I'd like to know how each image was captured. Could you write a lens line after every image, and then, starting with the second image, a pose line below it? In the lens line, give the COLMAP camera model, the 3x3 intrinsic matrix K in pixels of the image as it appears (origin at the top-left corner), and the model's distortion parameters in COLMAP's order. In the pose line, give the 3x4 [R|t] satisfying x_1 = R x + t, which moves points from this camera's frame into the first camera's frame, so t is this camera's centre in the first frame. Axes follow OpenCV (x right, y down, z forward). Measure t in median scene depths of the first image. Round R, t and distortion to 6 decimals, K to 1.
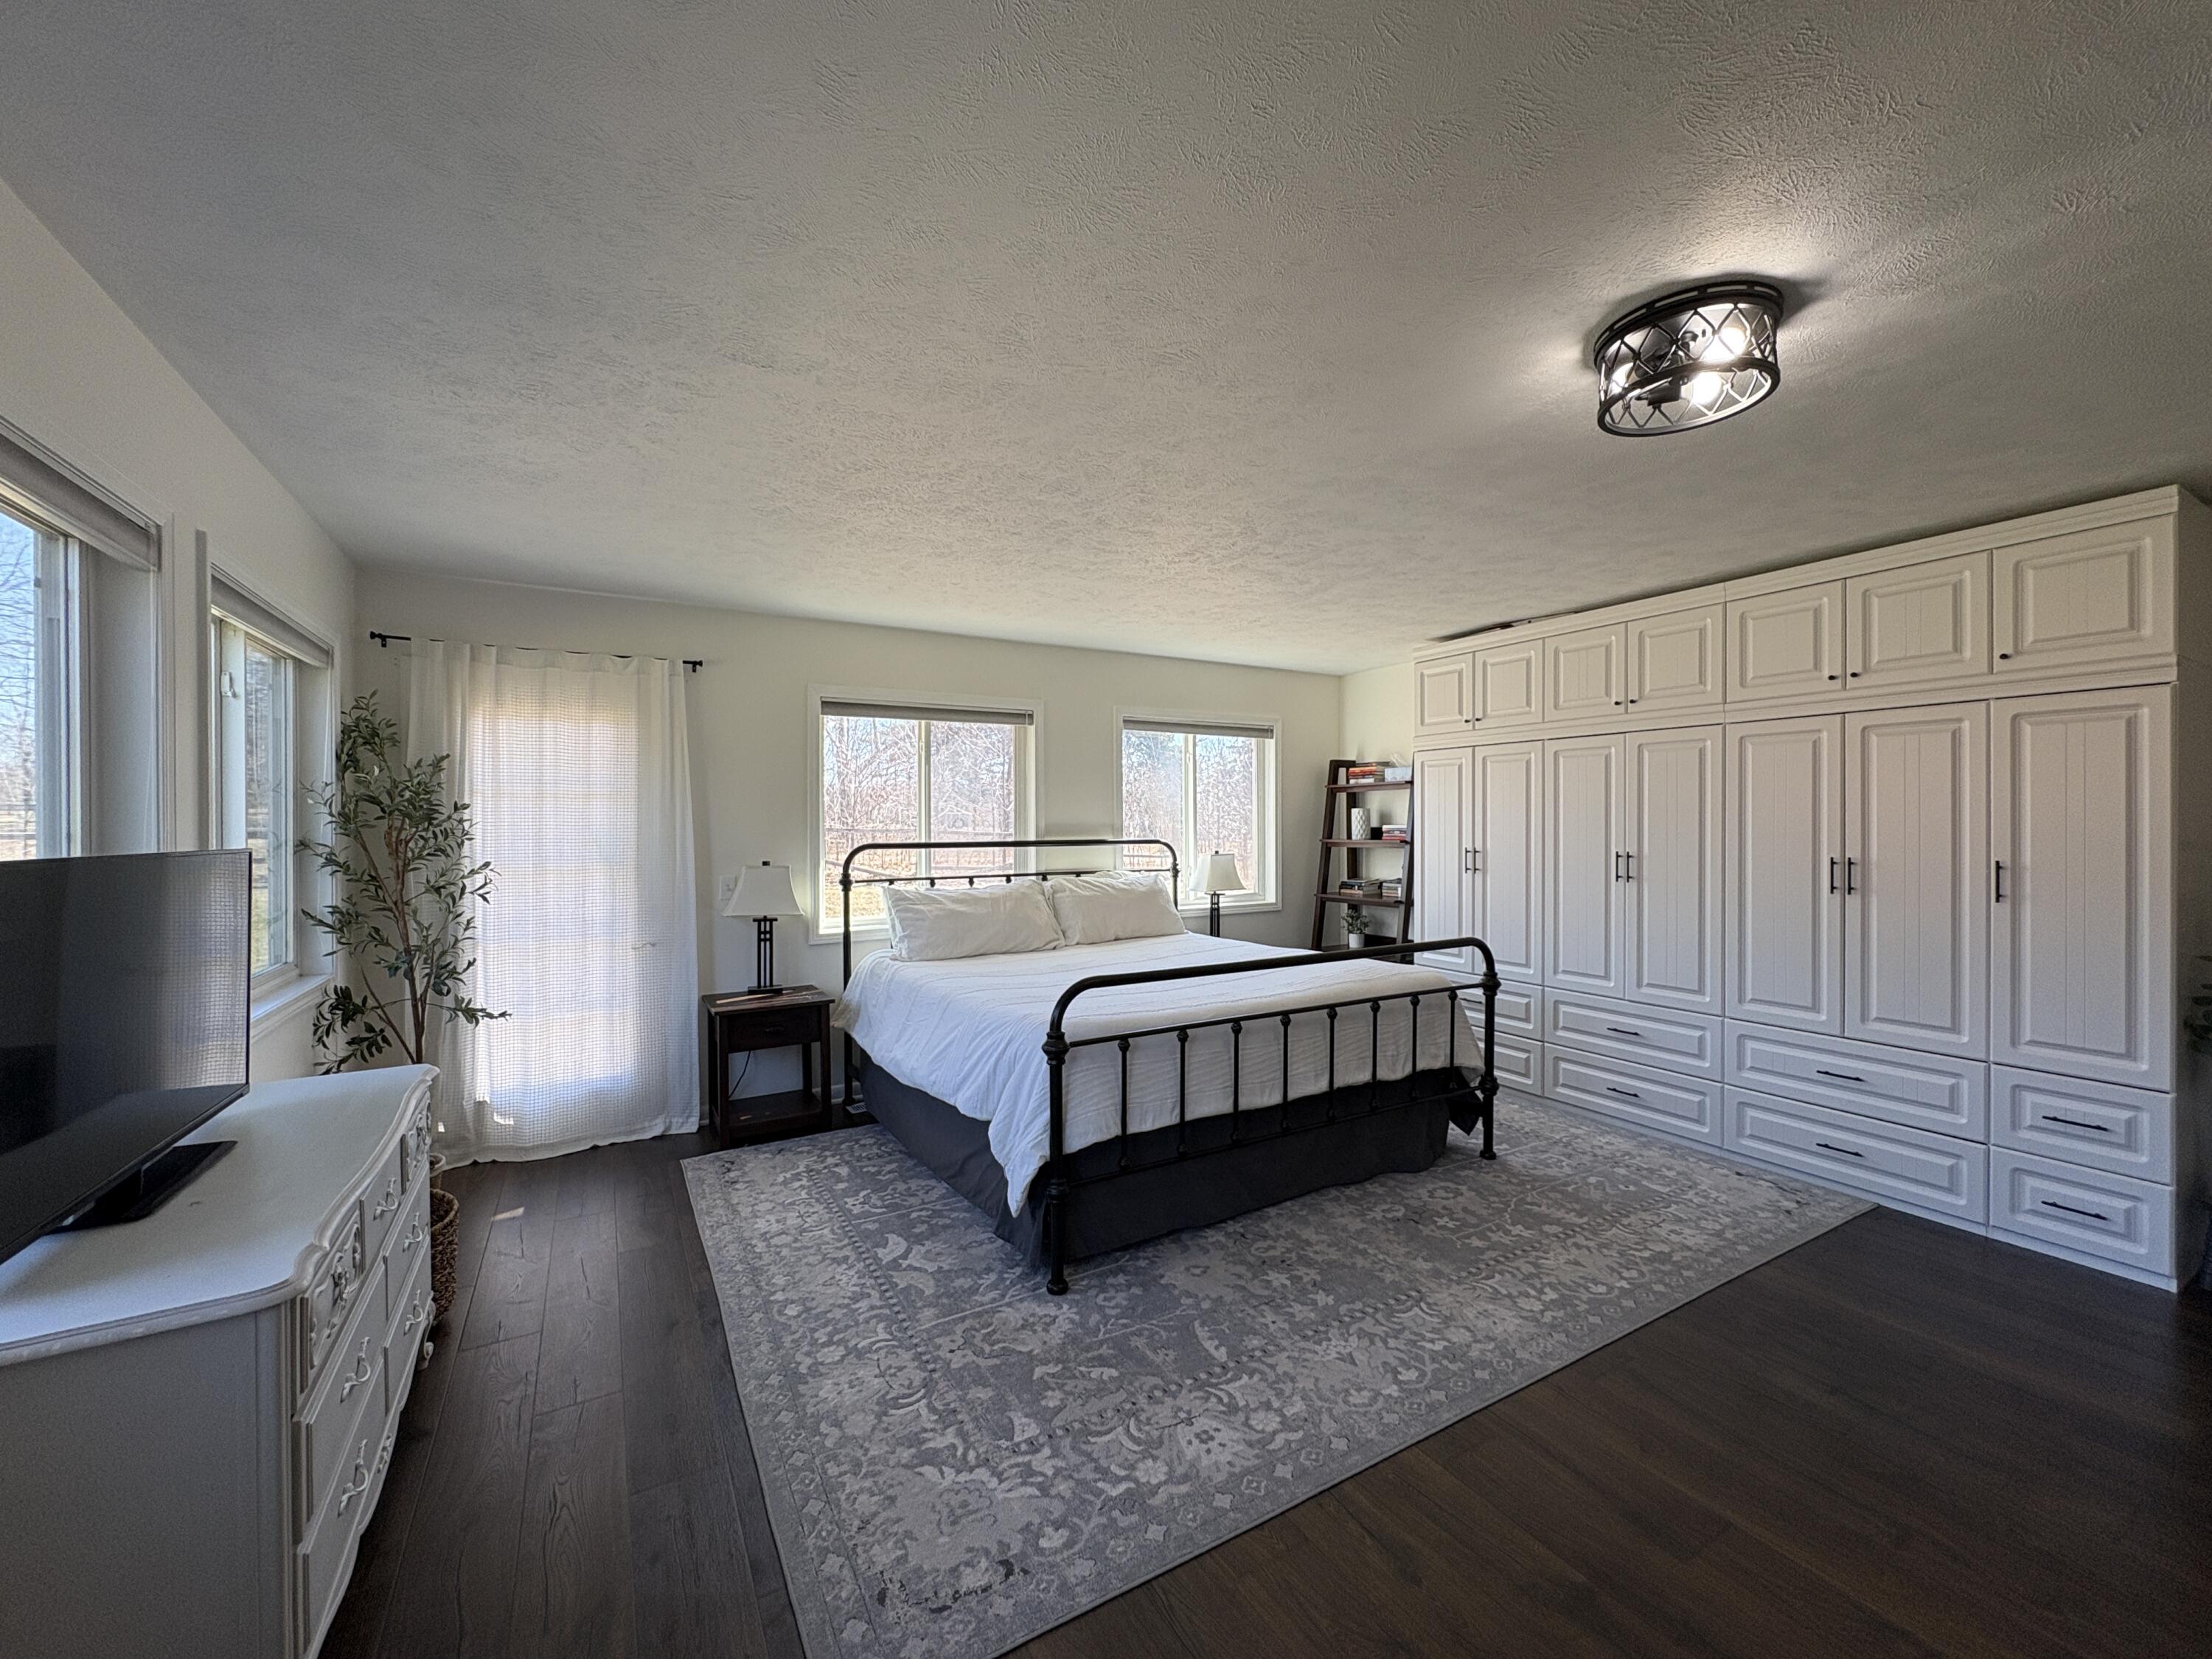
lens RADIAL K [[879.8, 0, 1104.5], [0, 879.8, 825.9], [0, 0, 1]] dist [0.001939, -0.000301]
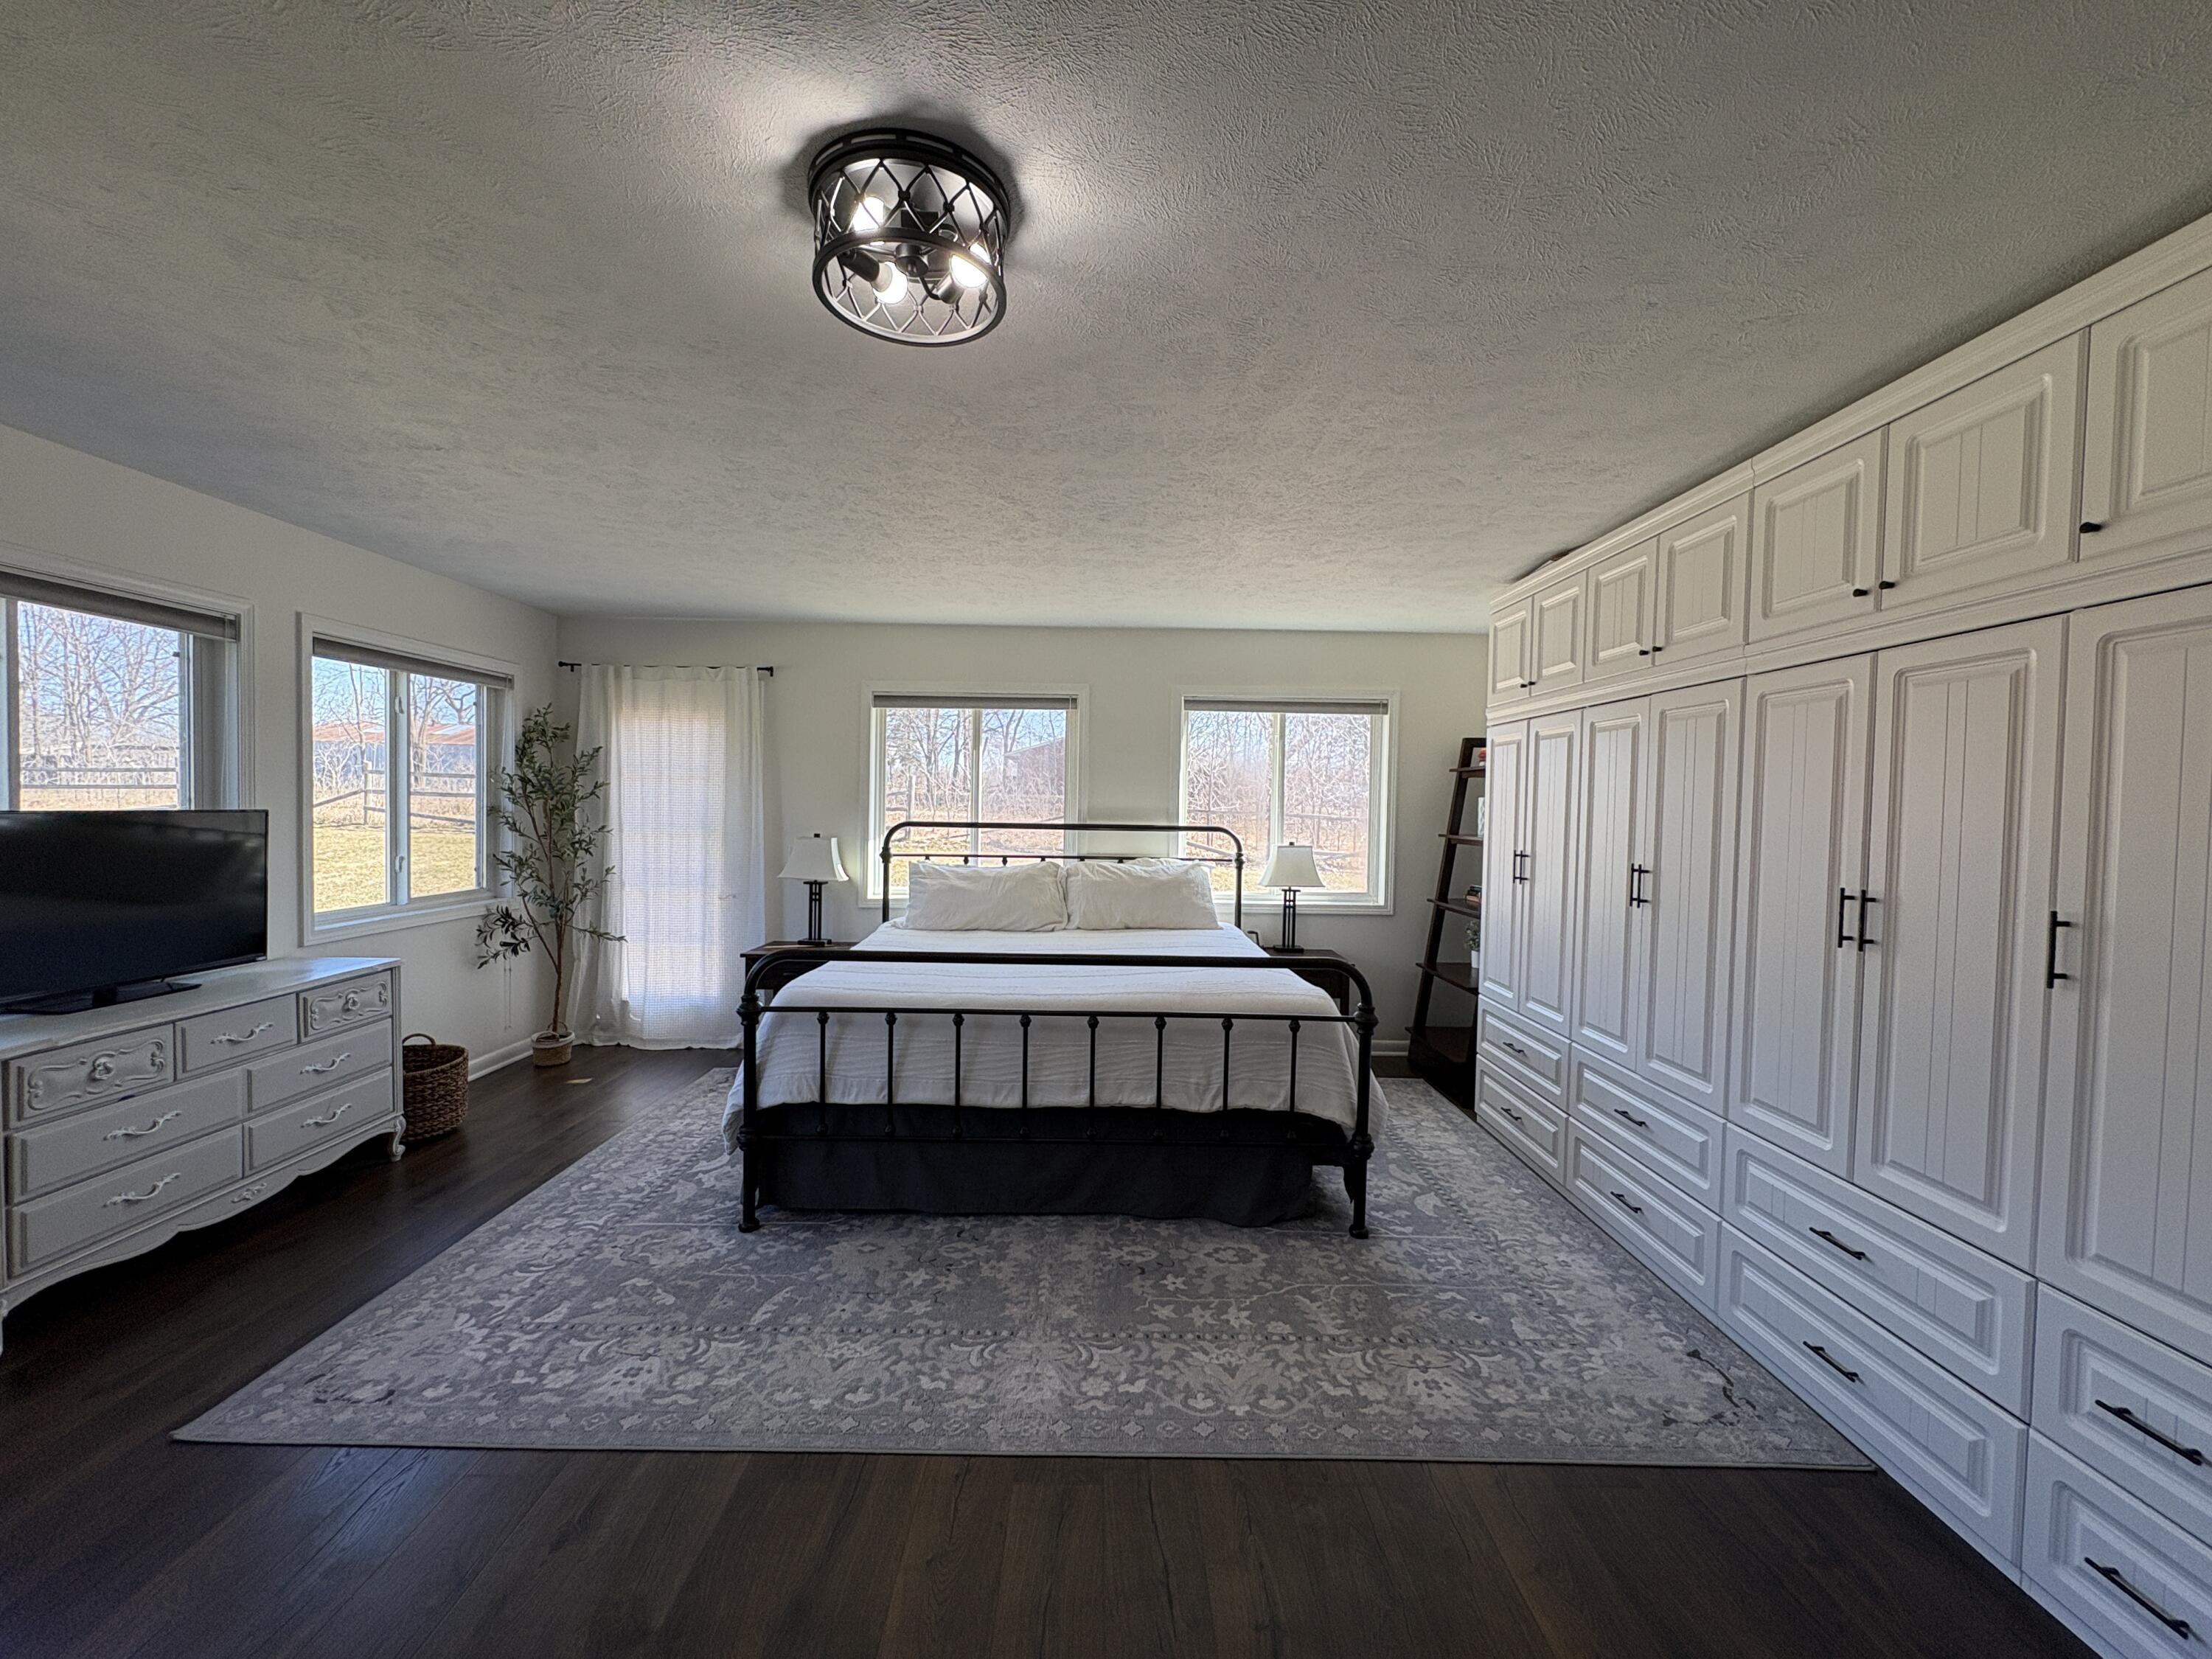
lens RADIAL K [[879.8, 0, 1104.5], [0, 879.8, 825.9], [0, 0, 1]] dist [0.001939, -0.000301]
pose [[0.866895, 0.032353, -0.497439, 0.693451], [-0.022582, 0.999416, 0.025649, -0.011840], [0.497978, -0.011002, 0.867120, 0.217247]]
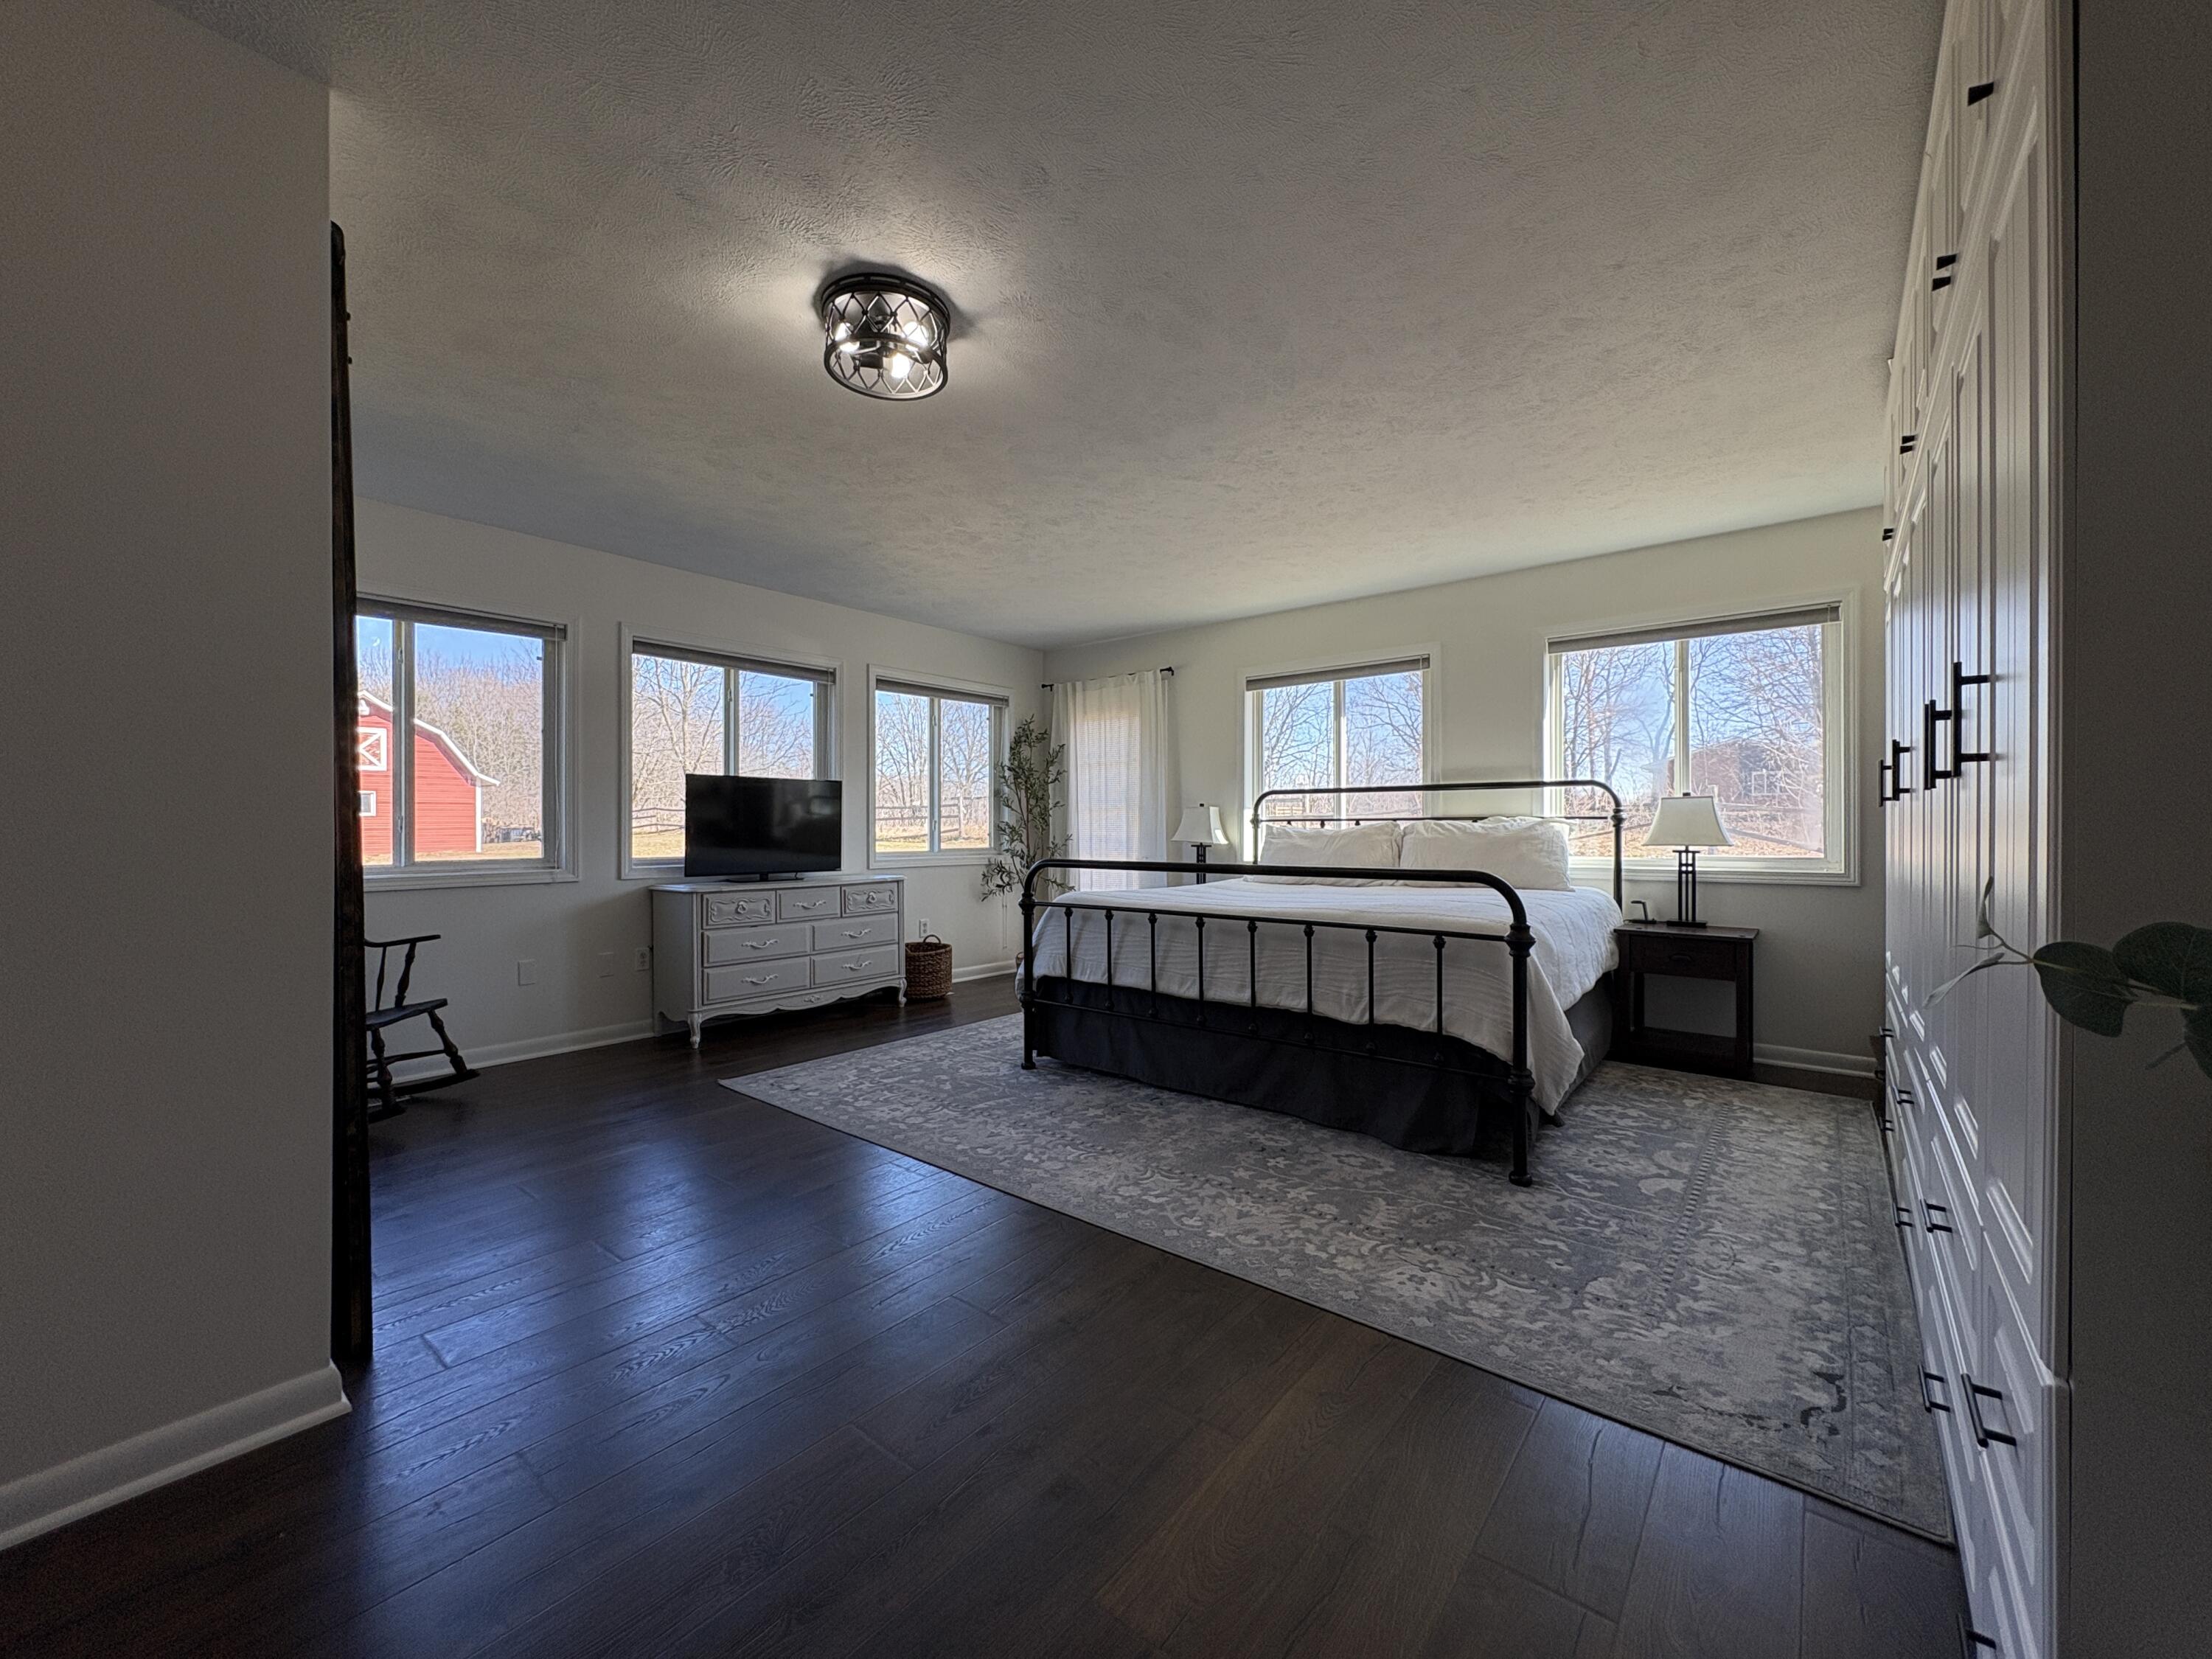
lens RADIAL K [[879.8, 0, 1104.5], [0, 879.8, 825.9], [0, 0, 1]] dist [0.001939, -0.000301]
pose [[0.352349, 0.001786, -0.935867, 1.101514], [-0.002361, 0.999997, 0.001020, 0.095753], [0.935866, 0.001850, 0.352352, 0.479247]]
